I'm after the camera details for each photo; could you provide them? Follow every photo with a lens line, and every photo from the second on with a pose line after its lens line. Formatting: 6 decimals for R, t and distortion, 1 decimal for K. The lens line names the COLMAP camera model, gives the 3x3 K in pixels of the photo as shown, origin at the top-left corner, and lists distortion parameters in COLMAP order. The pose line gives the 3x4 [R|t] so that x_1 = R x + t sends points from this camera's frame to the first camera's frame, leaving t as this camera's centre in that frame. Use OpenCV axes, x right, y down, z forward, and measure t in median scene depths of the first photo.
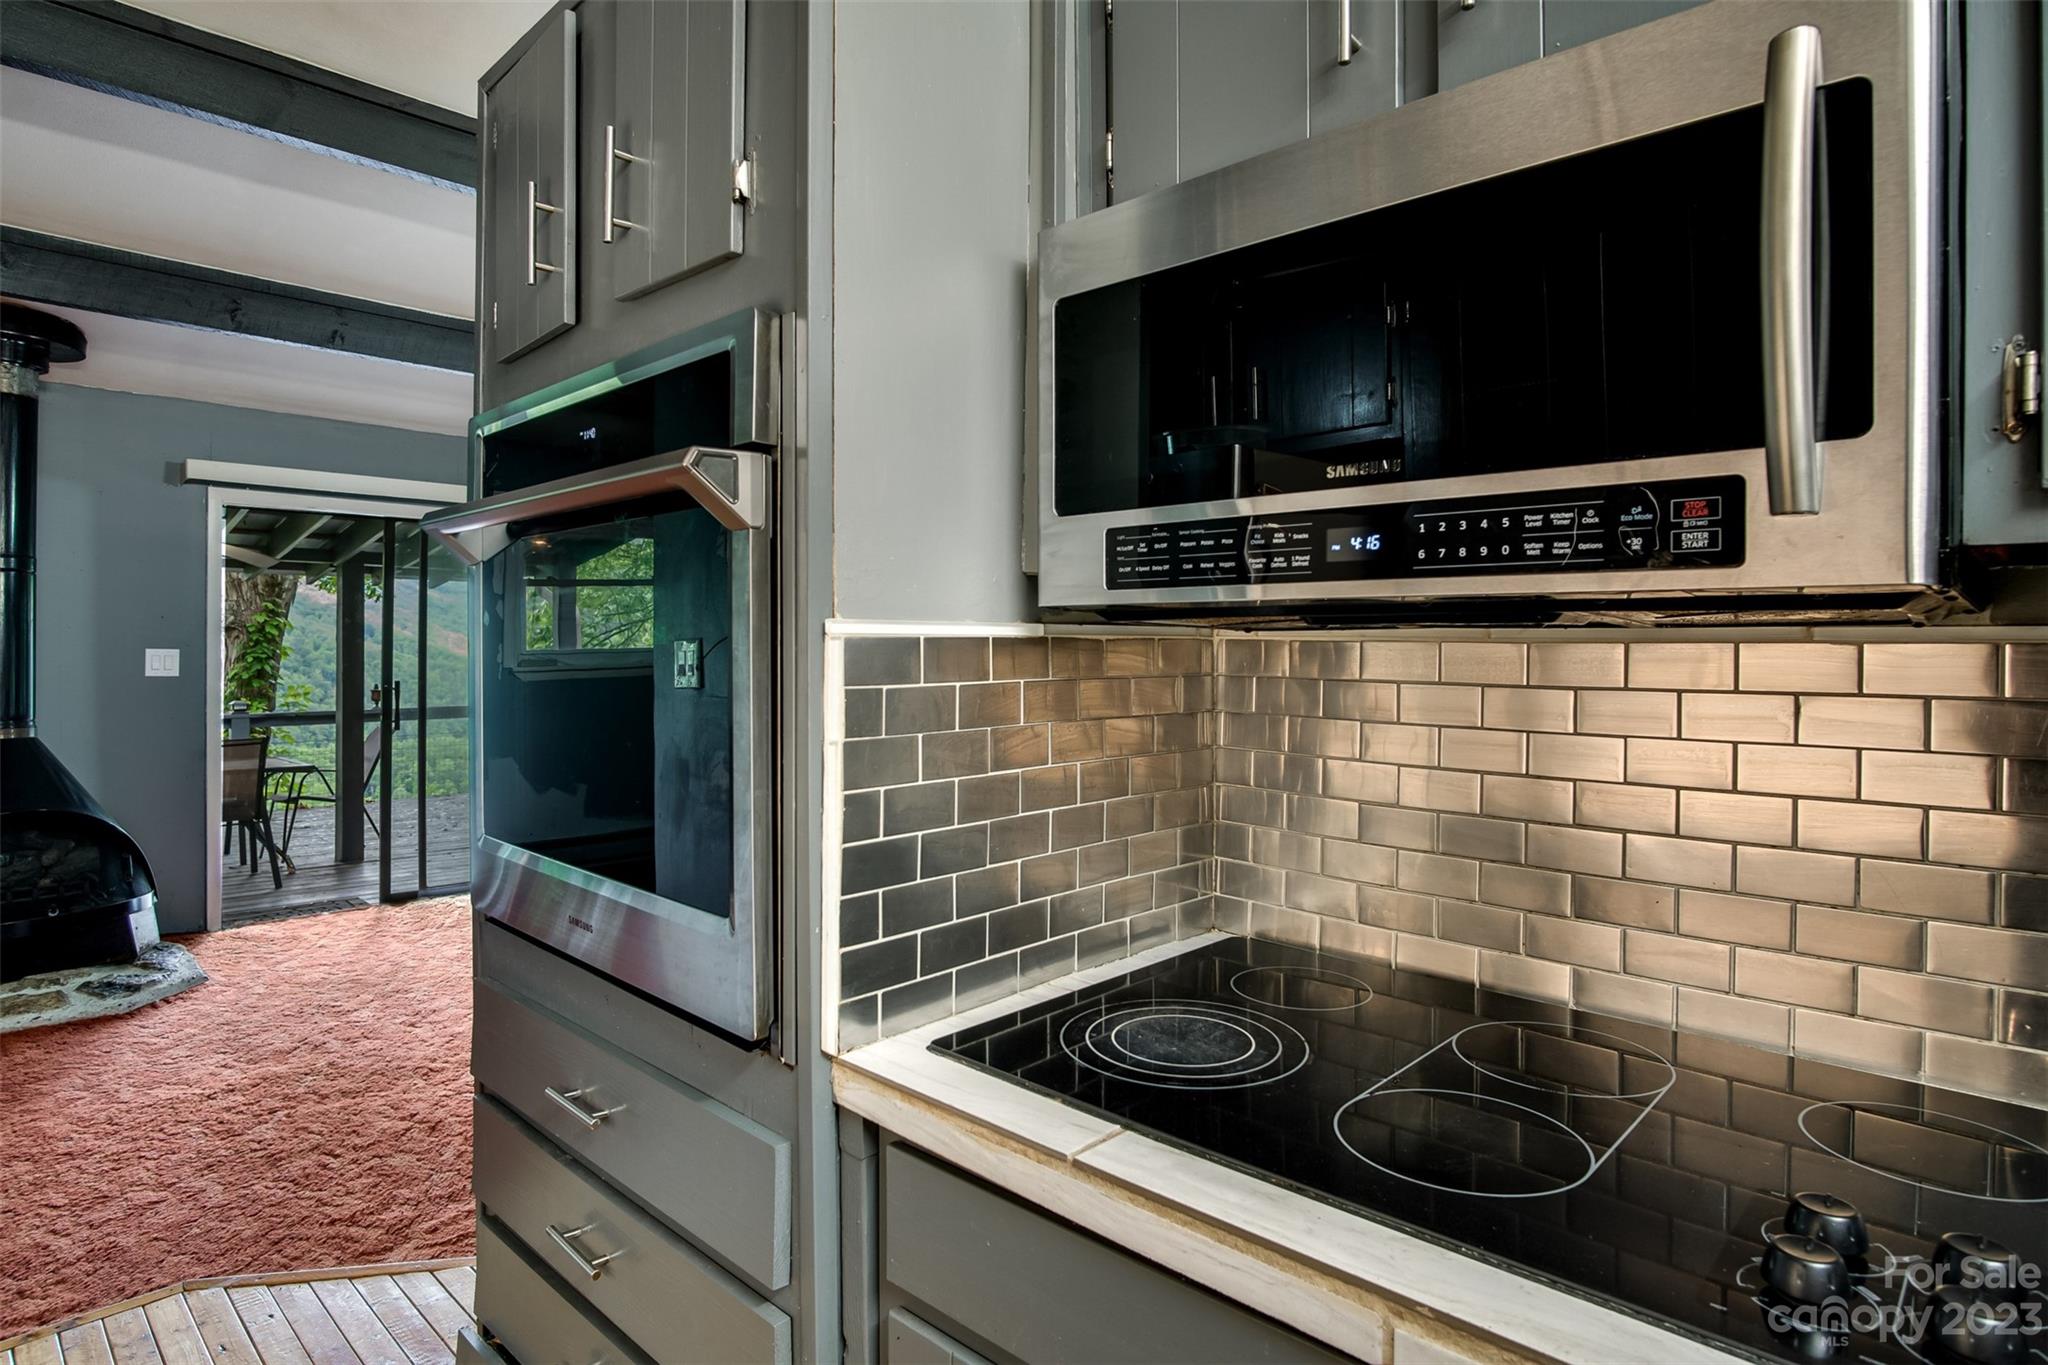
lens RADIAL K [[1103.2, 0, 1024.0], [0, 1103.2, 682.5], [0, 0, 1]] dist [-0.060436, 0.029034]
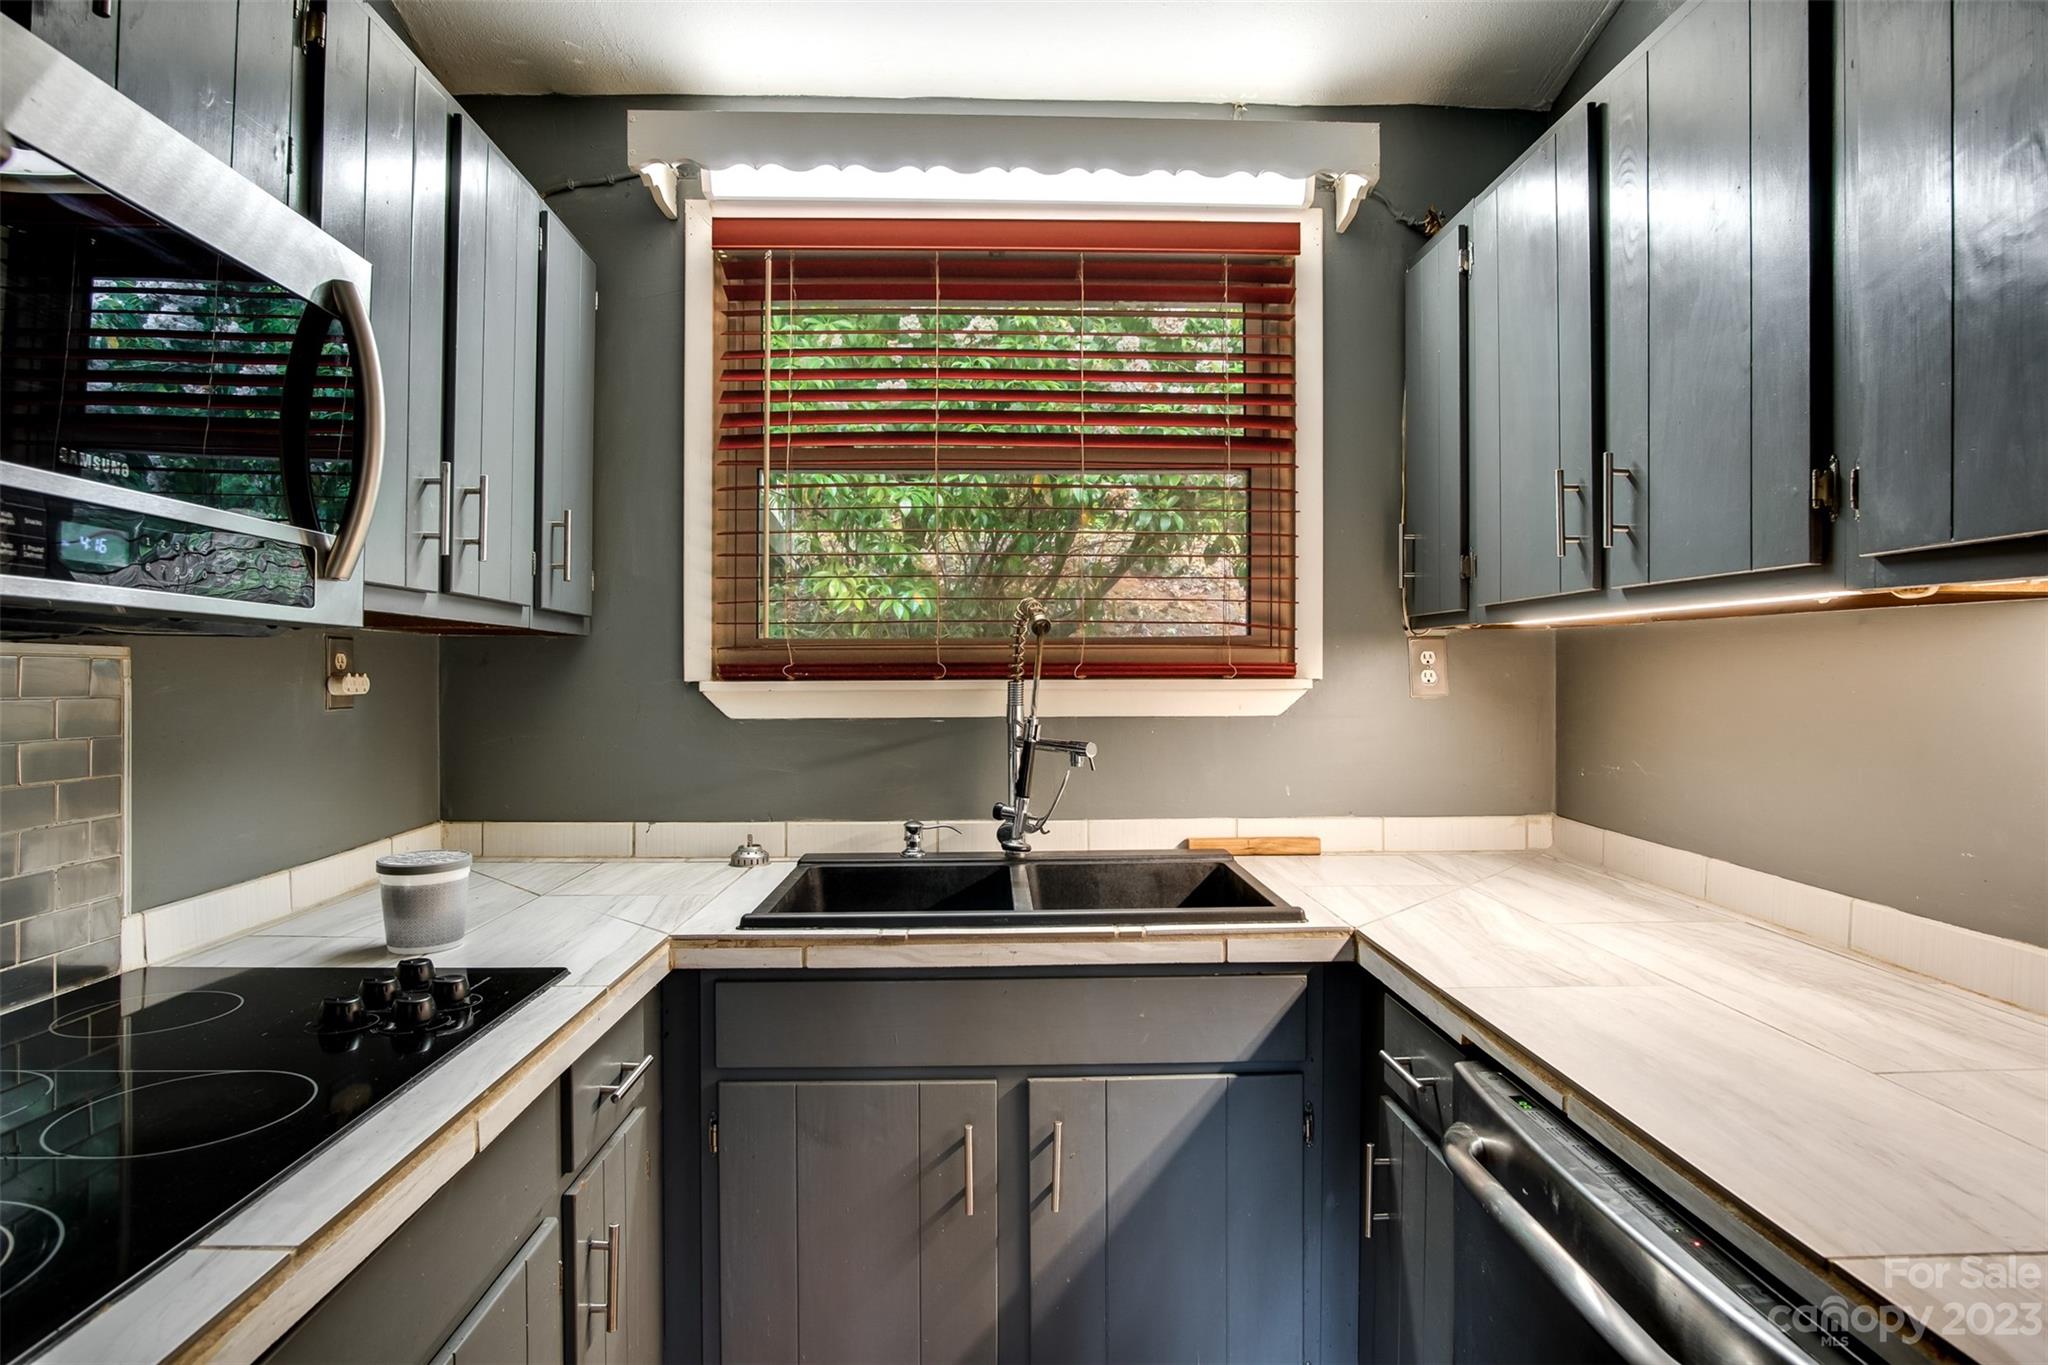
lens RADIAL K [[1103.2, 0, 1024.0], [0, 1103.2, 682.5], [0, 0, 1]] dist [-0.060436, 0.029034]
pose [[-0.717975, -0.019146, 0.695805, -0.942015], [0.003269, 0.999518, 0.030876, -0.038710], [-0.696061, 0.024442, -0.717566, 1.179412]]
